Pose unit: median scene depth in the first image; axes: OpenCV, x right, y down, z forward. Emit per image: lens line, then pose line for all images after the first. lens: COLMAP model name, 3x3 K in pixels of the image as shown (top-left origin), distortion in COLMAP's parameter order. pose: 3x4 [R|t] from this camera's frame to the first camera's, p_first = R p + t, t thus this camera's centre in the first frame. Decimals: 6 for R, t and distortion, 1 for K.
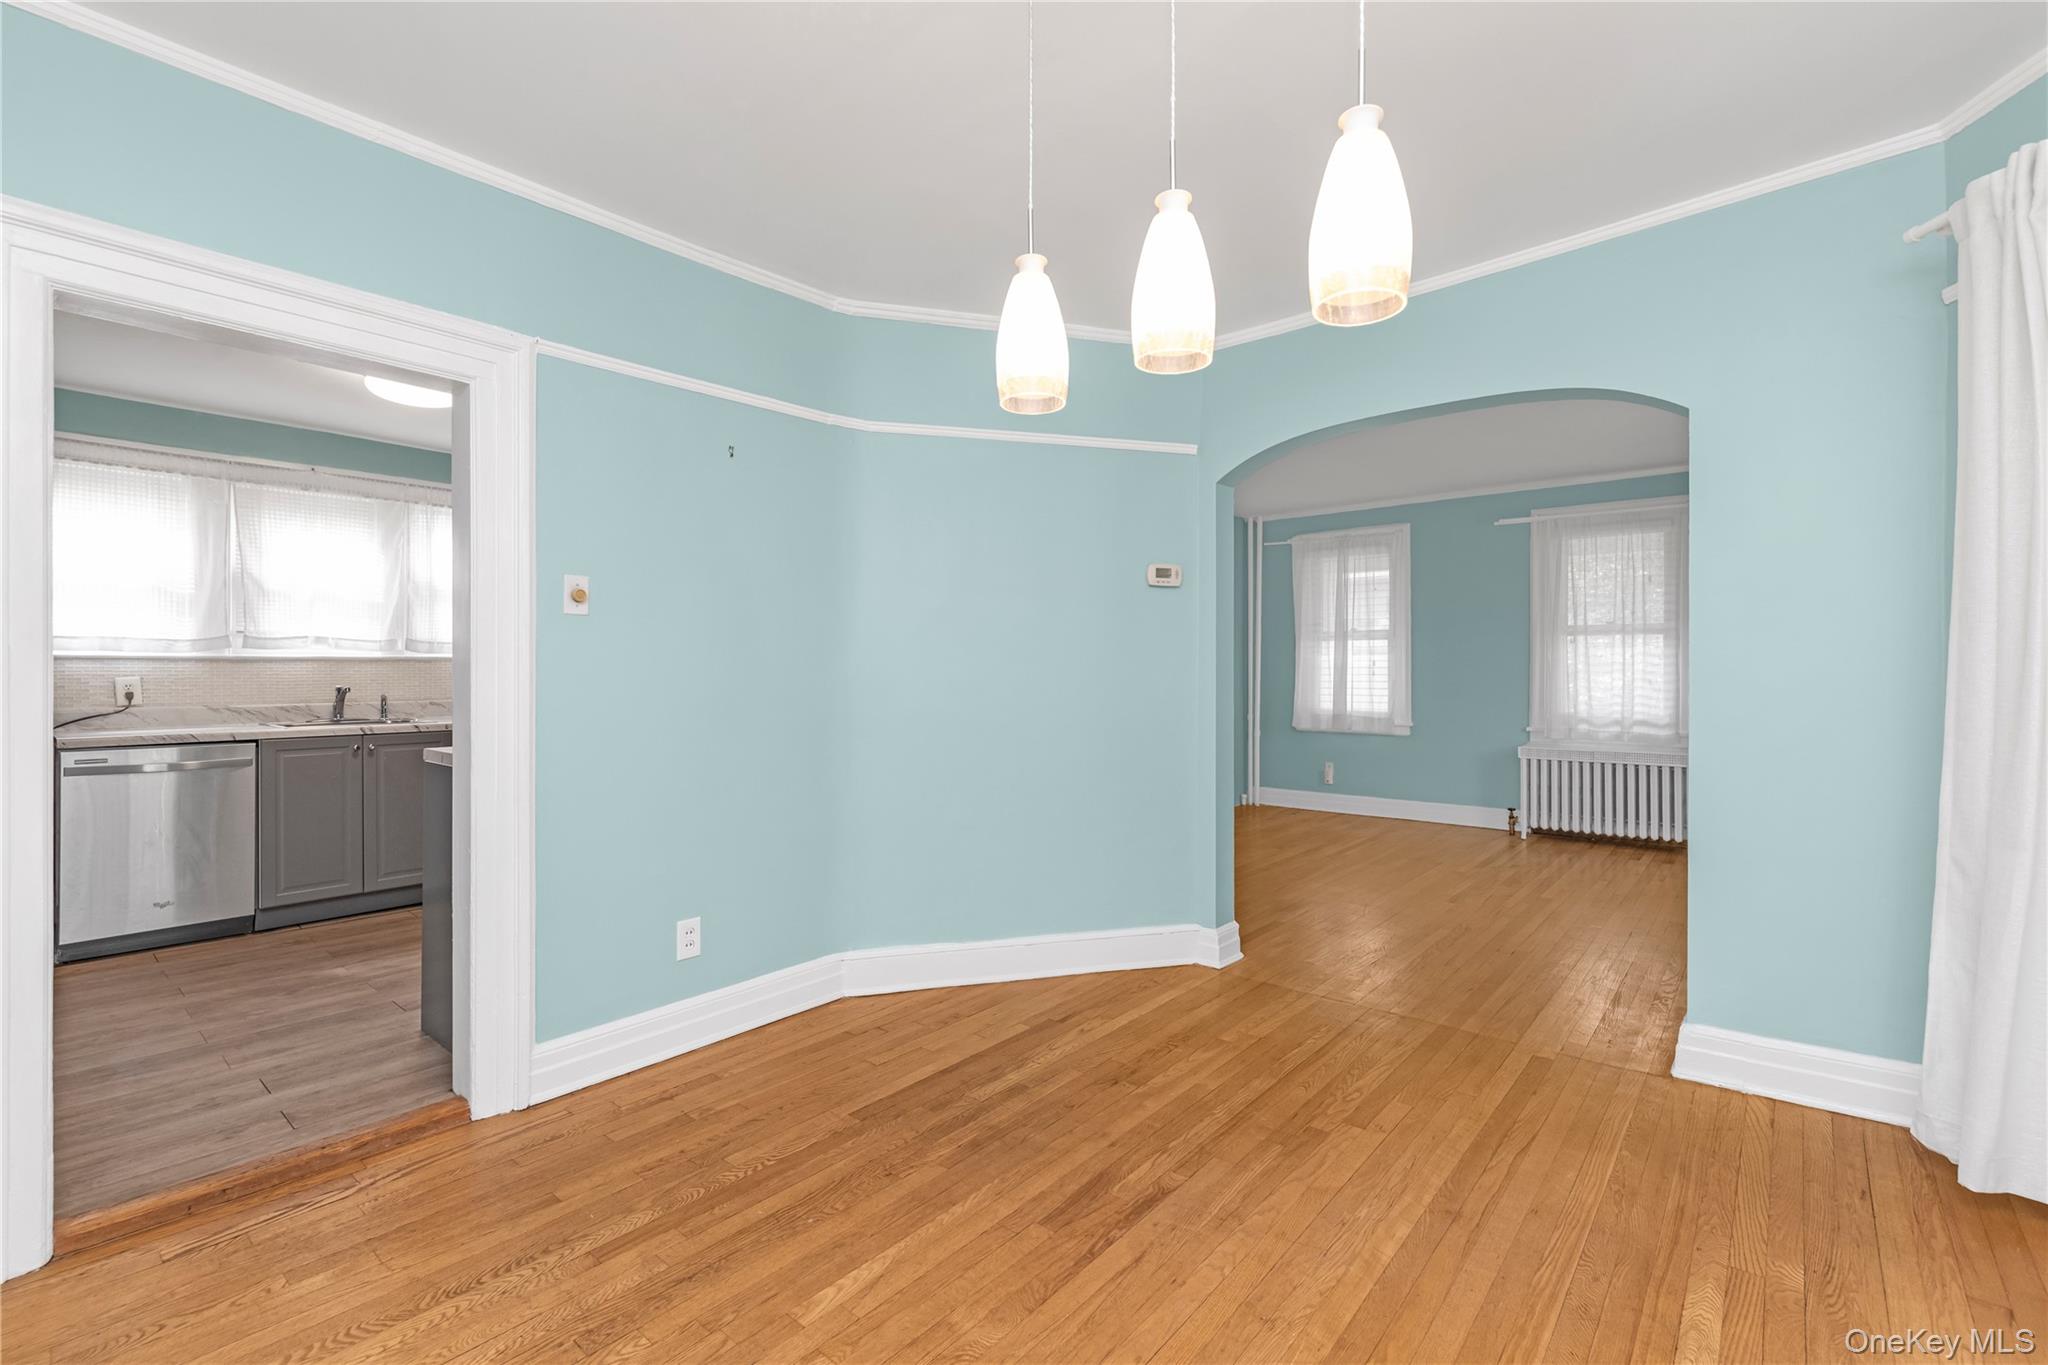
lens RADIAL K [[895.0, 0, 1023.4], [0, 895.0, 675.1], [0, 0, 1]] dist [-0.003988, -0.000532]
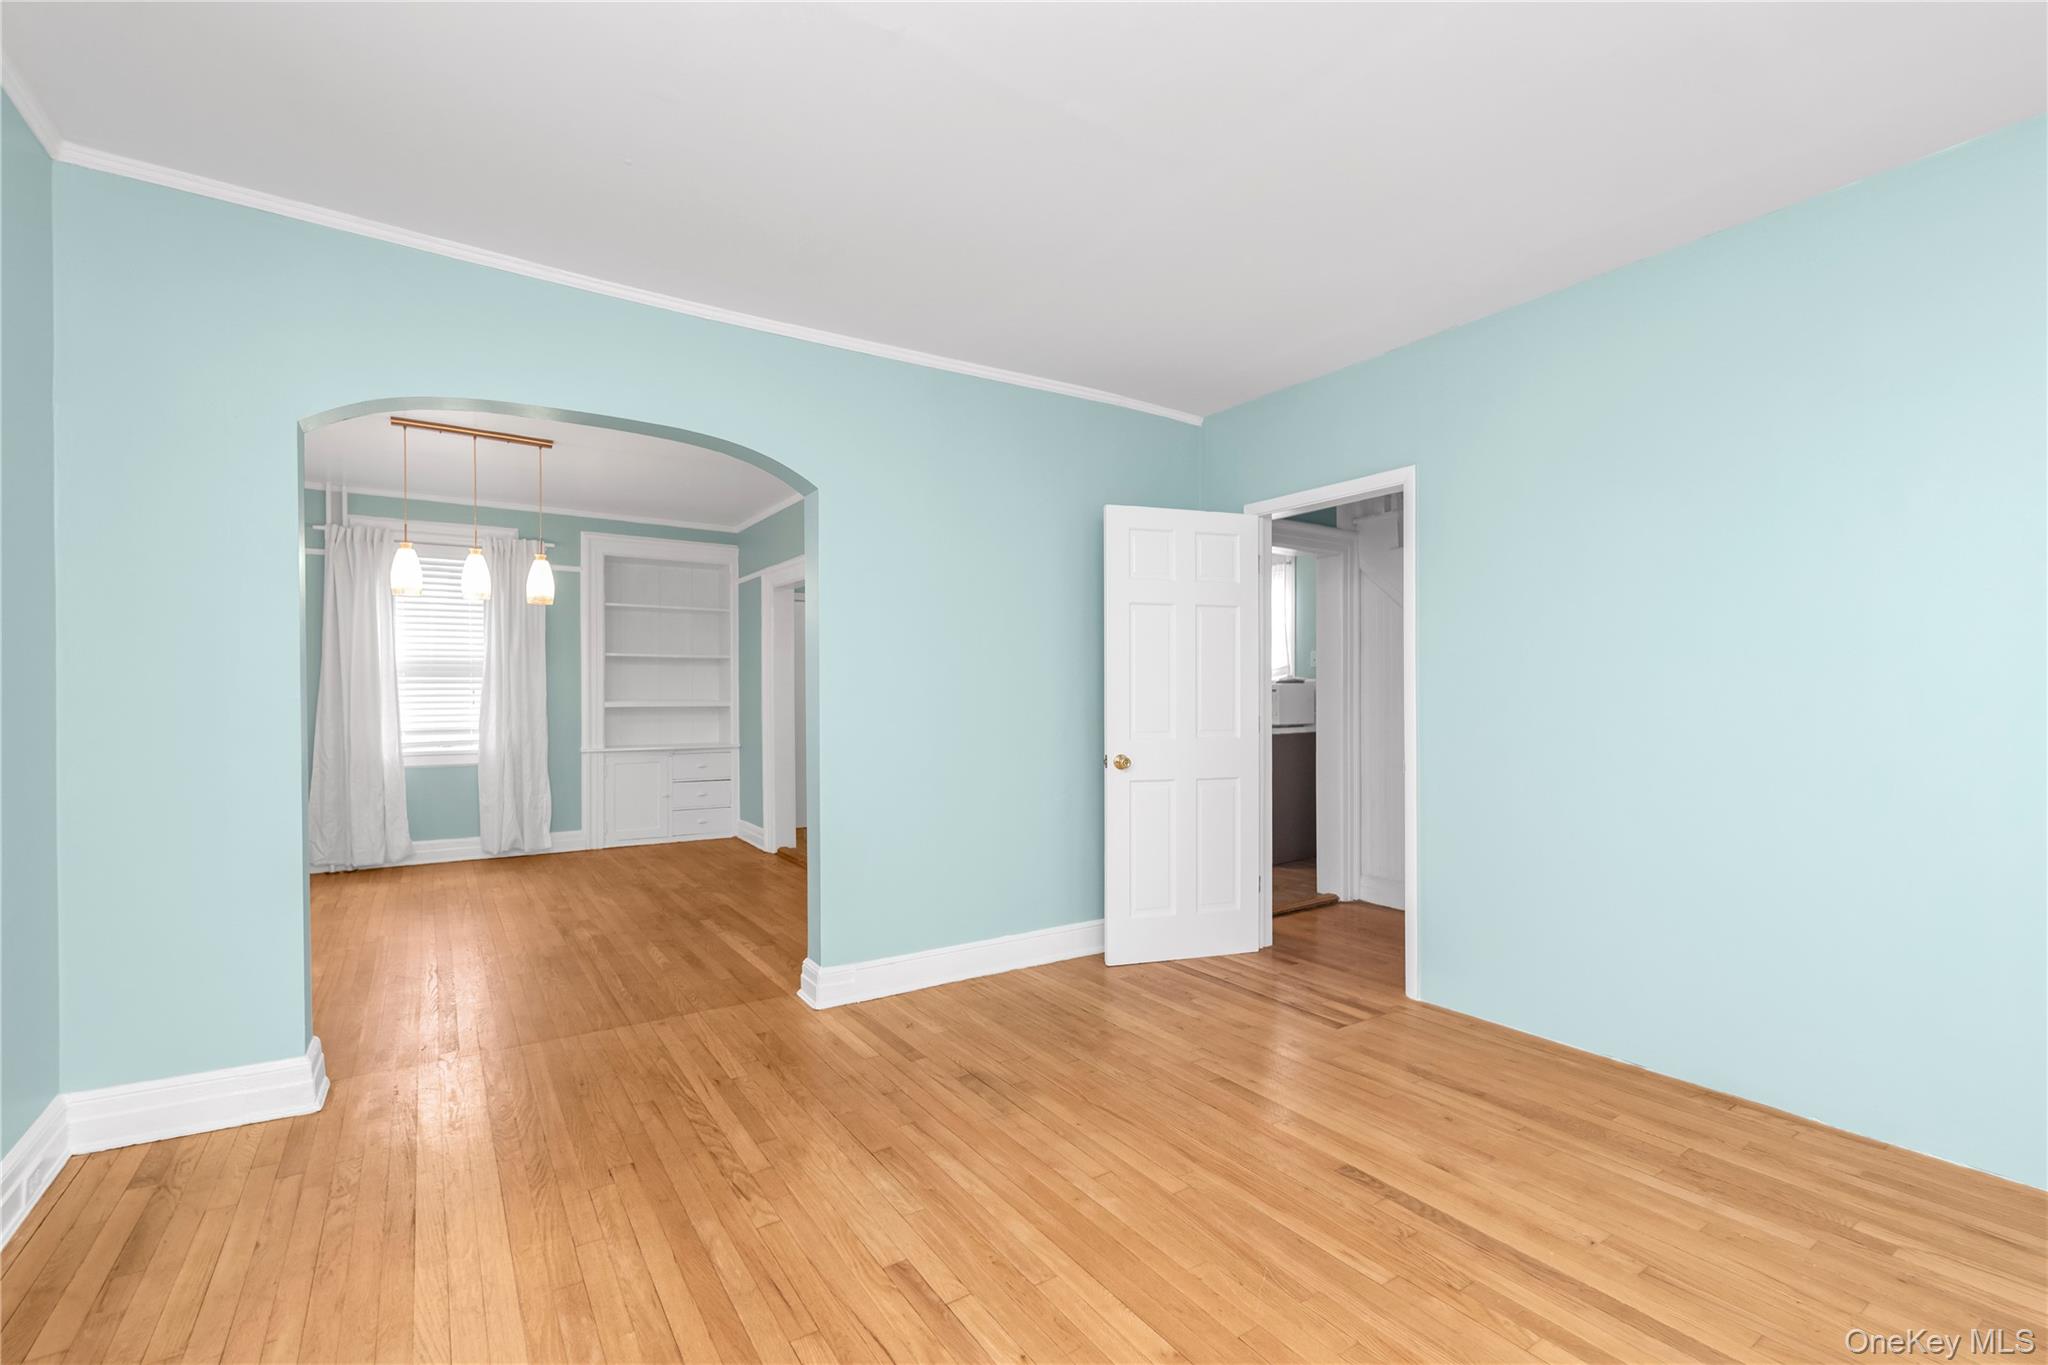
lens RADIAL K [[895.0, 0, 1024.2], [0, 895.0, 697.7], [0, 0, 1]] dist [-0.003988, -0.000532]
pose [[-0.270143, 0.007009, -0.962795, 0.619132], [0.000567, 0.999974, 0.007120, -0.004286], [0.962820, 0.001377, -0.270140, 0.847329]]
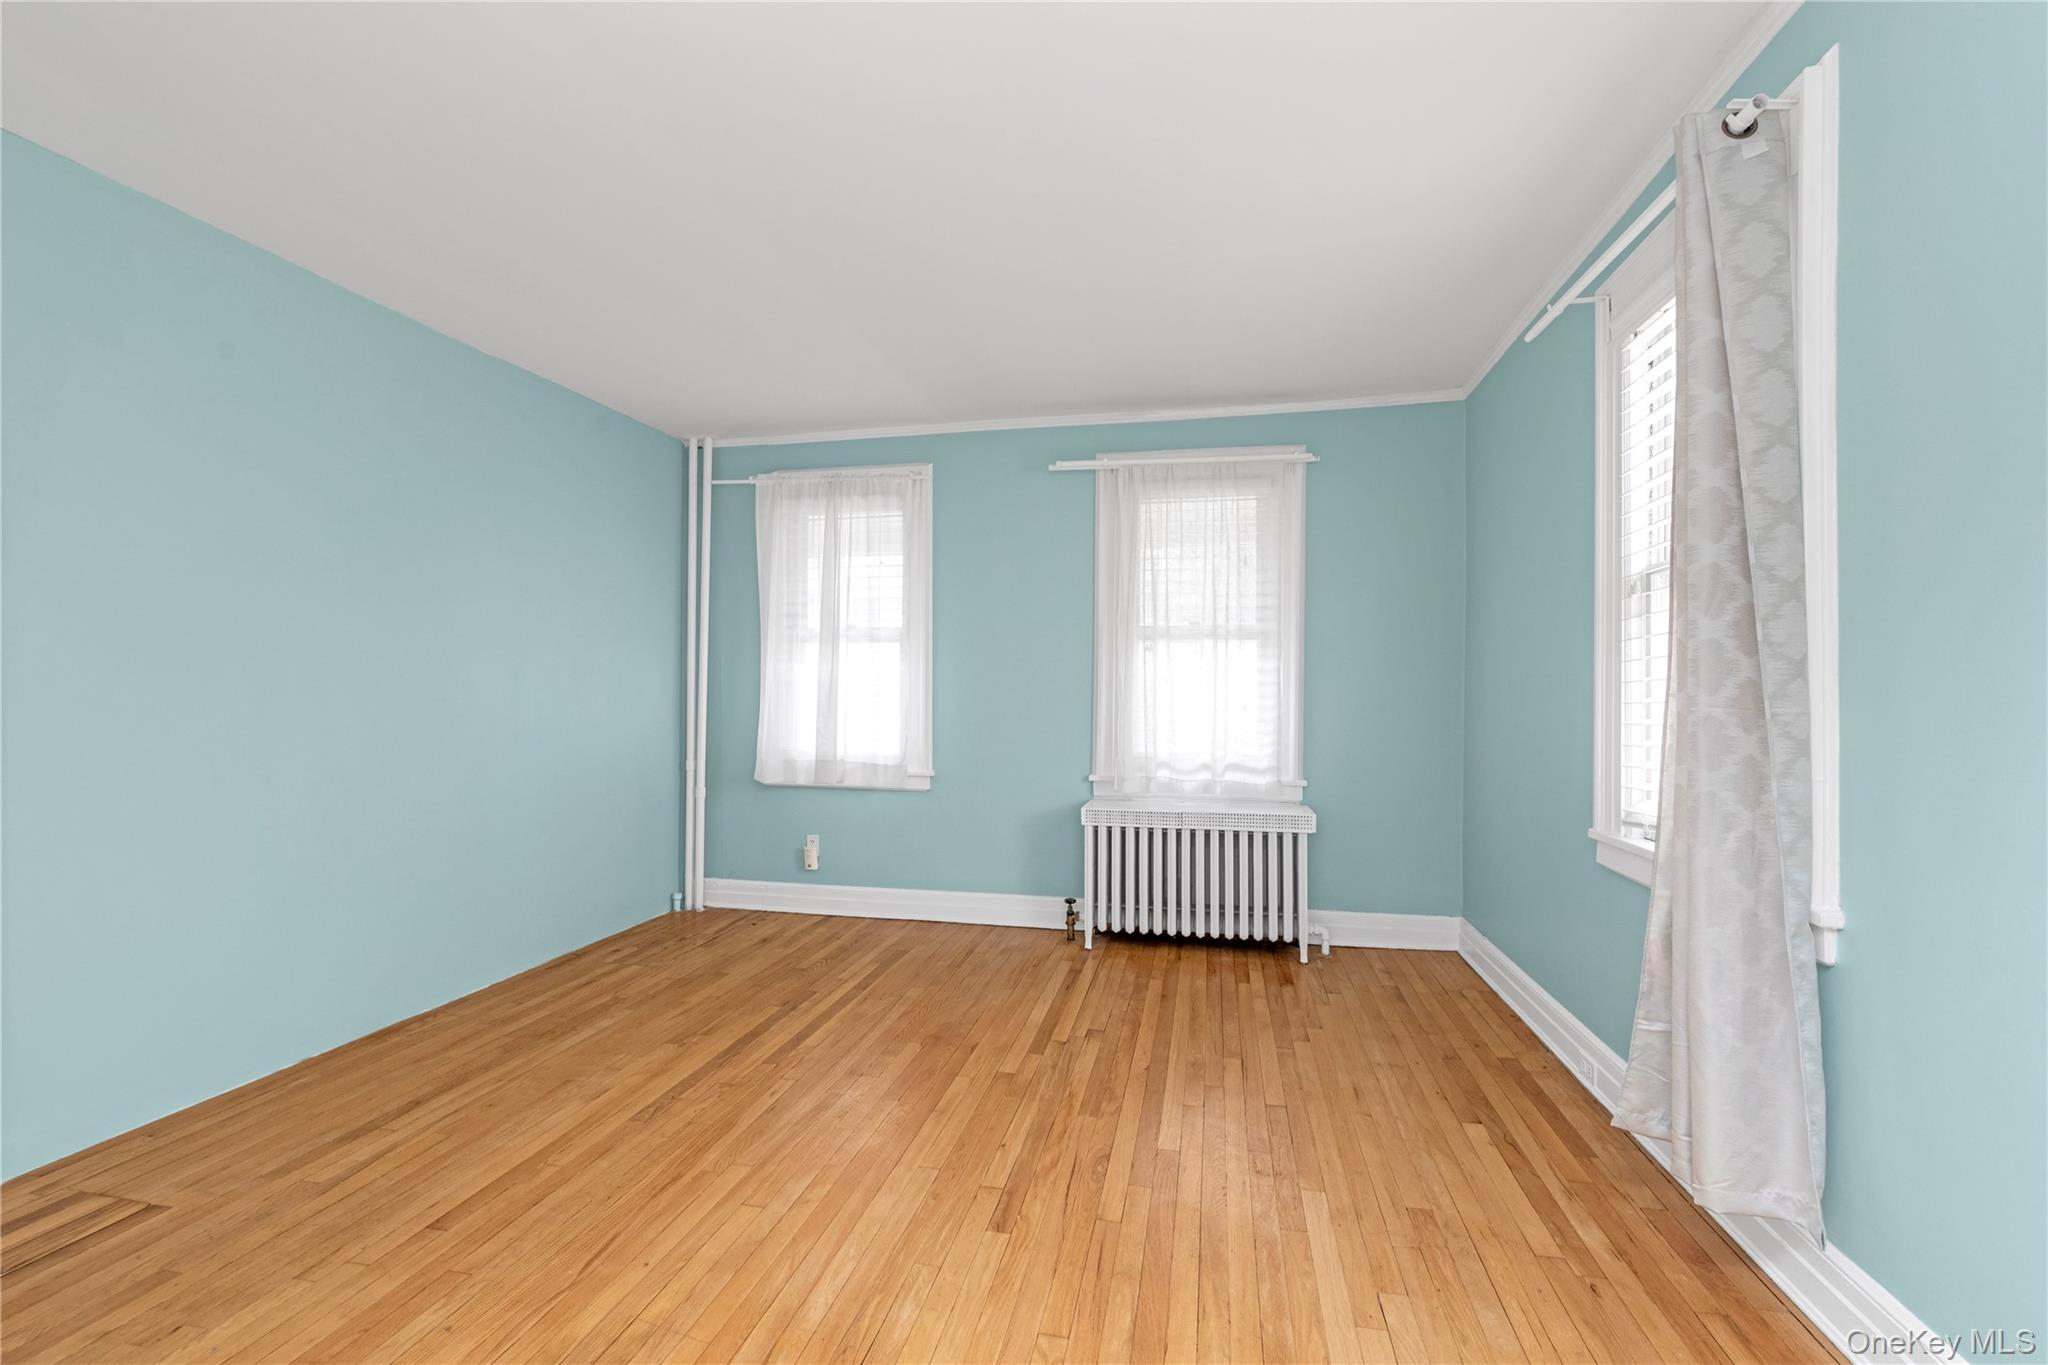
lens RADIAL K [[895.0, 0, 1018.0], [0, 895.0, 683.9], [0, 0, 1]] dist [-0.003988, -0.000532]
pose [[0.880949, 0.009845, 0.473109, 0.202445], [-0.003849, 0.999900, -0.013641, -0.001358], [-0.473195, 0.010196, 0.880899, 0.445696]]
